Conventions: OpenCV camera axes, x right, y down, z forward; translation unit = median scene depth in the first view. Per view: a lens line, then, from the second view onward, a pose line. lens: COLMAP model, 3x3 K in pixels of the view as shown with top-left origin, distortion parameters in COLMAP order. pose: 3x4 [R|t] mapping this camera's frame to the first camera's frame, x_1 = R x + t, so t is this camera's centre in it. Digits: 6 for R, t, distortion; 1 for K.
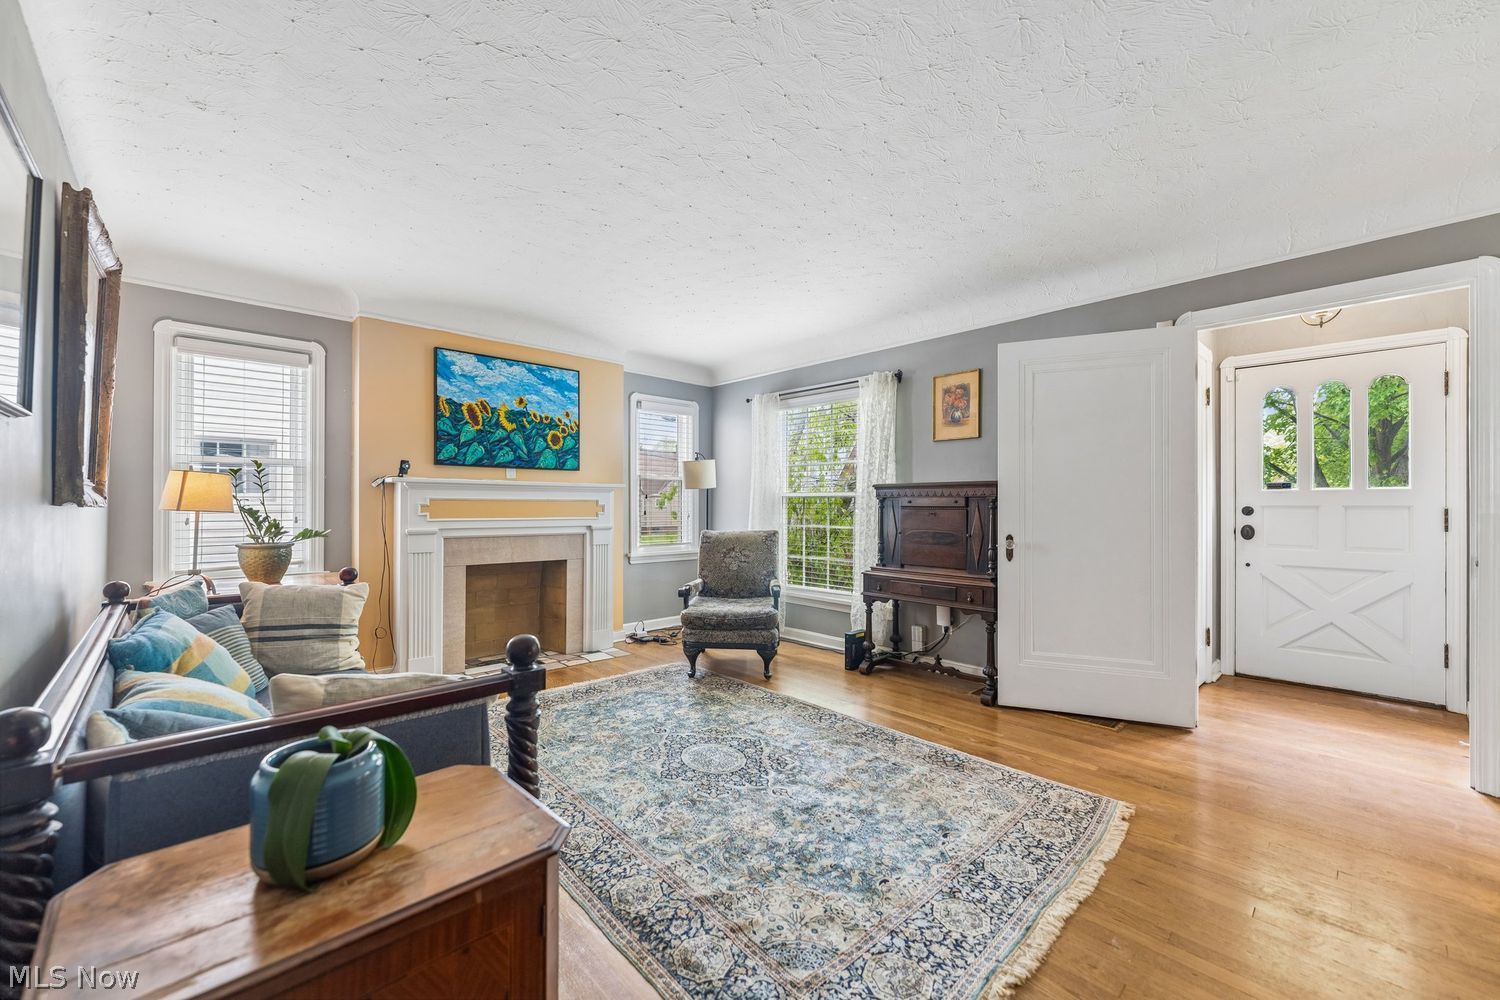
lens RADIAL K [[600.6, 0, 753.3], [0, 600.6, 497.4], [0, 0, 1]] dist [-0.003301, 0.000469]
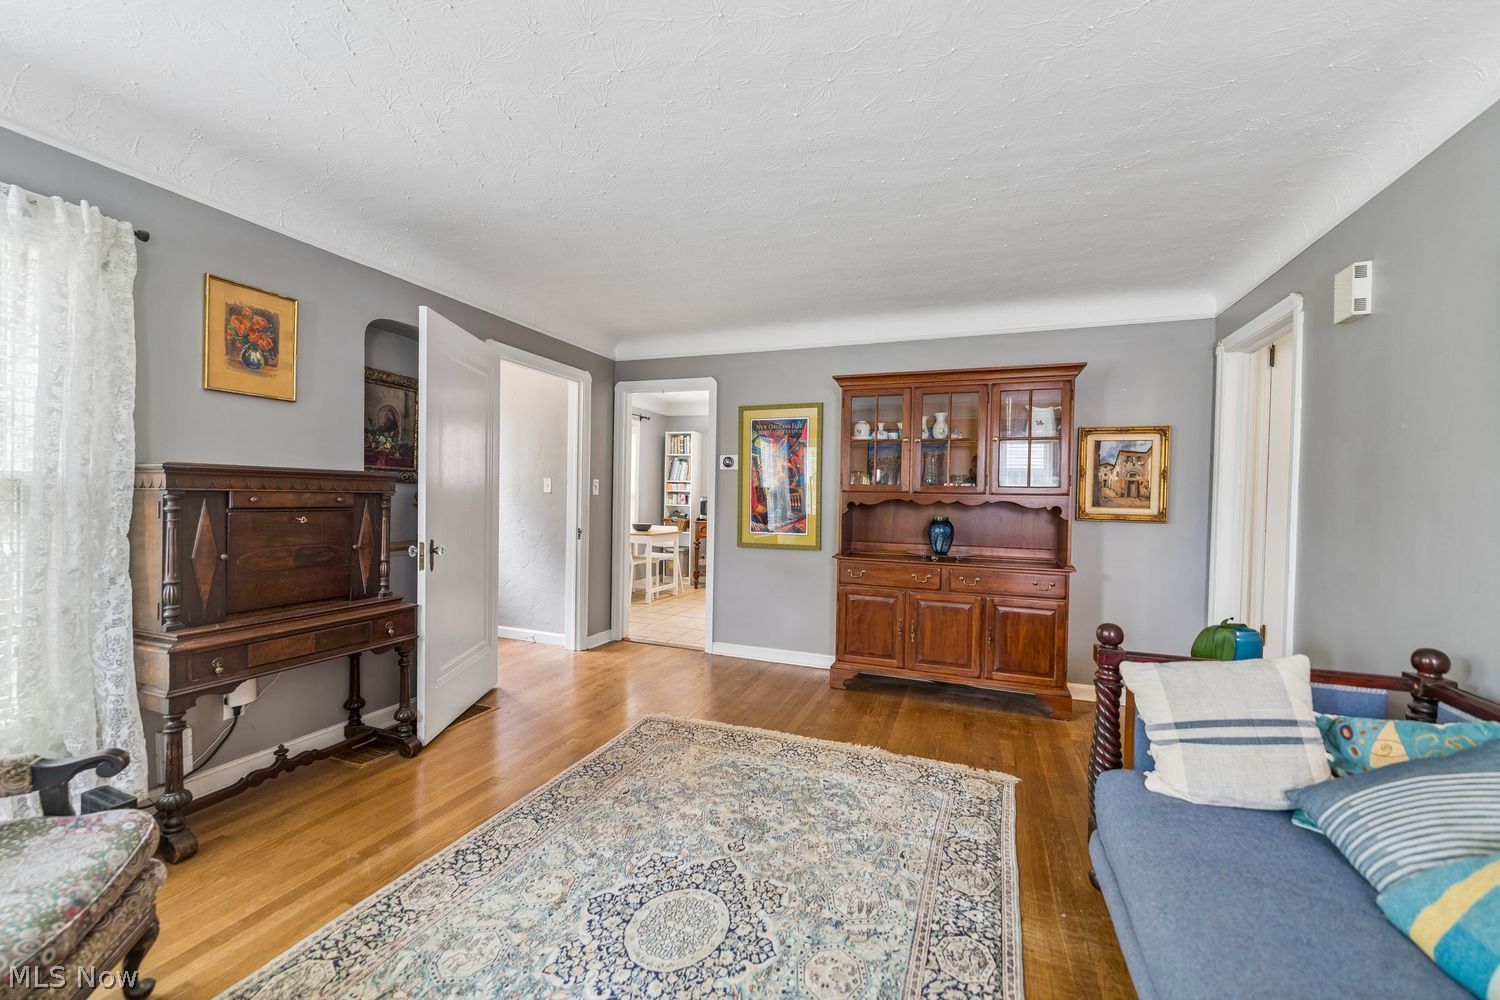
lens RADIAL K [[600.6, 0, 740.1], [0, 600.6, 503.8], [0, 0, 1]] dist [-0.003301, 0.000469]
pose [[-0.418126, -0.027250, 0.907980, -0.415400], [-0.029790, 0.999424, 0.016276, -0.011379], [-0.907900, -0.020244, -0.418697, 0.775484]]
